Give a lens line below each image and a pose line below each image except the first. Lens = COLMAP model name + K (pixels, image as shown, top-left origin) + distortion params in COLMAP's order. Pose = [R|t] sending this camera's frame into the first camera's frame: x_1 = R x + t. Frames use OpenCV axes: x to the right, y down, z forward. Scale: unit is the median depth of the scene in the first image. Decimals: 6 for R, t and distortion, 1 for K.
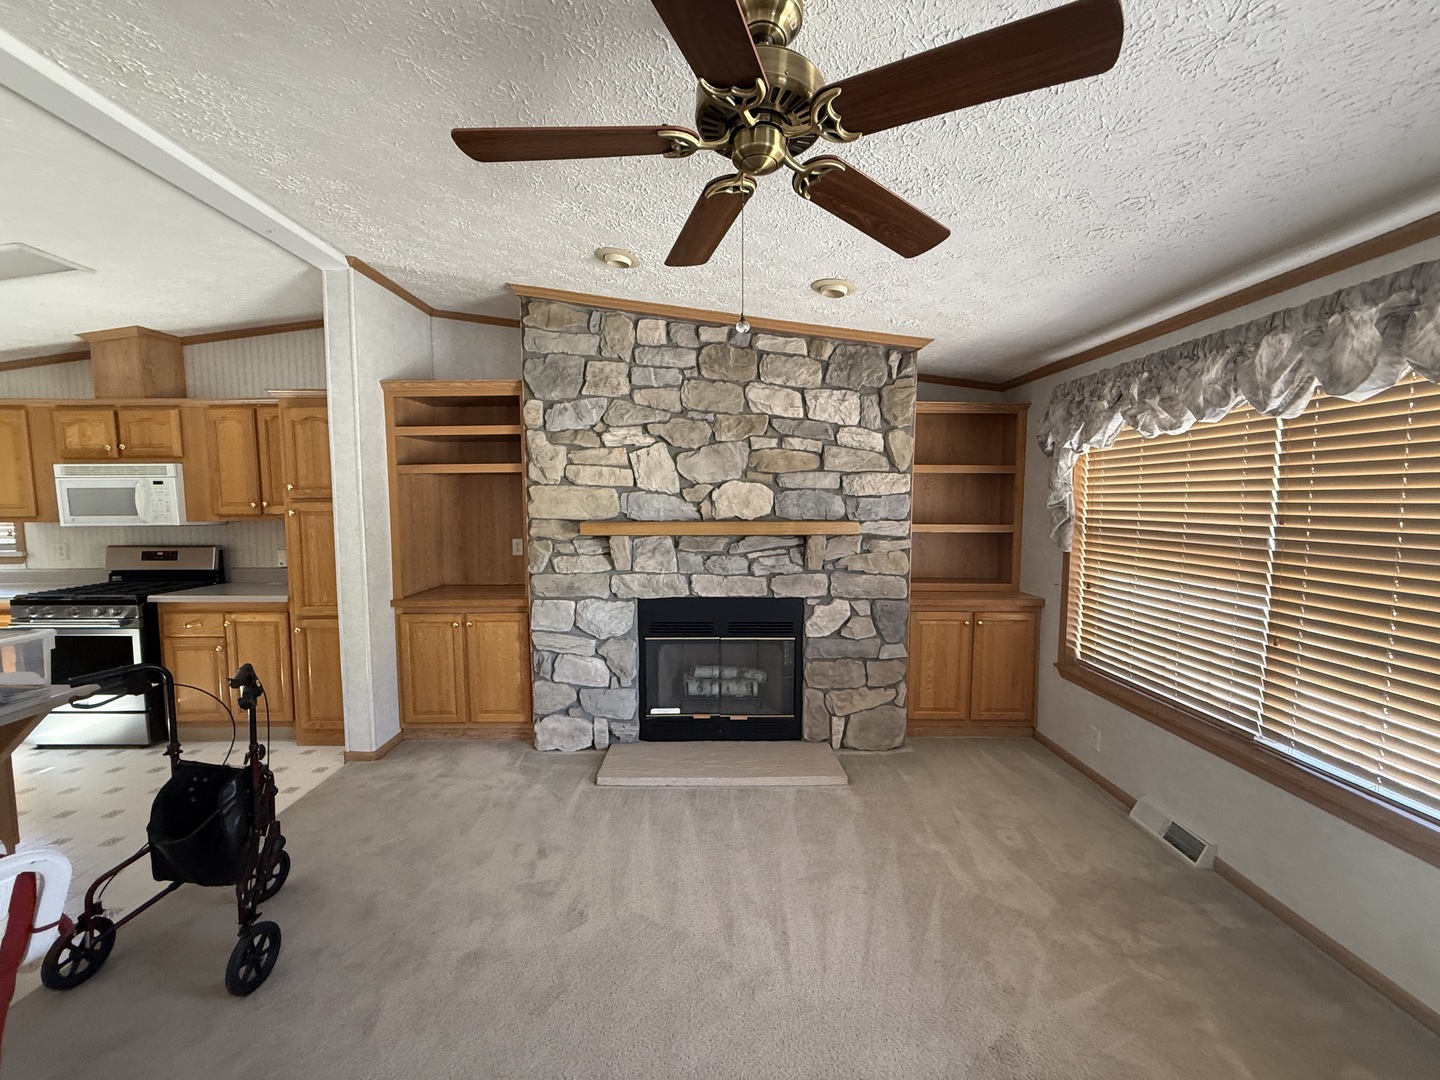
lens RADIAL K [[573.7, 0, 716.6], [0, 573.7, 542.1], [0, 0, 1]] dist [0.002893, -0.001289]
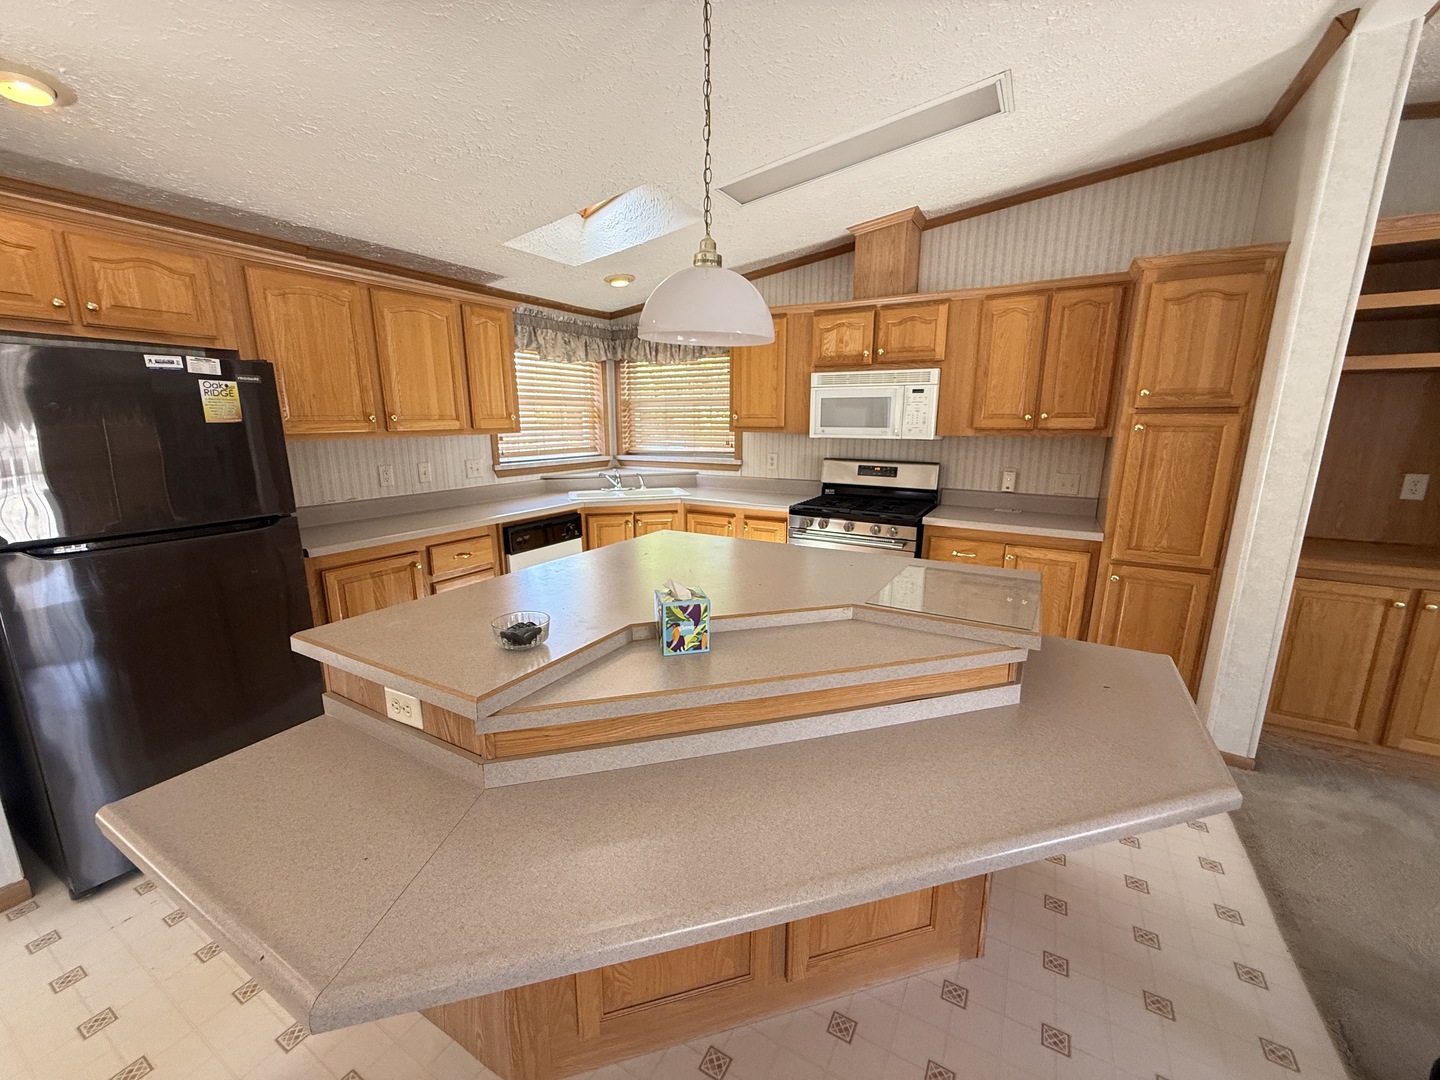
lens RADIAL K [[573.7, 0, 717.9], [0, 573.7, 536.2], [0, 0, 1]] dist [0.002893, -0.001289]
pose [[0.863337, 0.109946, -0.492505, -0.813817], [-0.044839, 0.988830, 0.142144, 0.008319], [0.502632, -0.100635, 0.858623, 0.049528]]
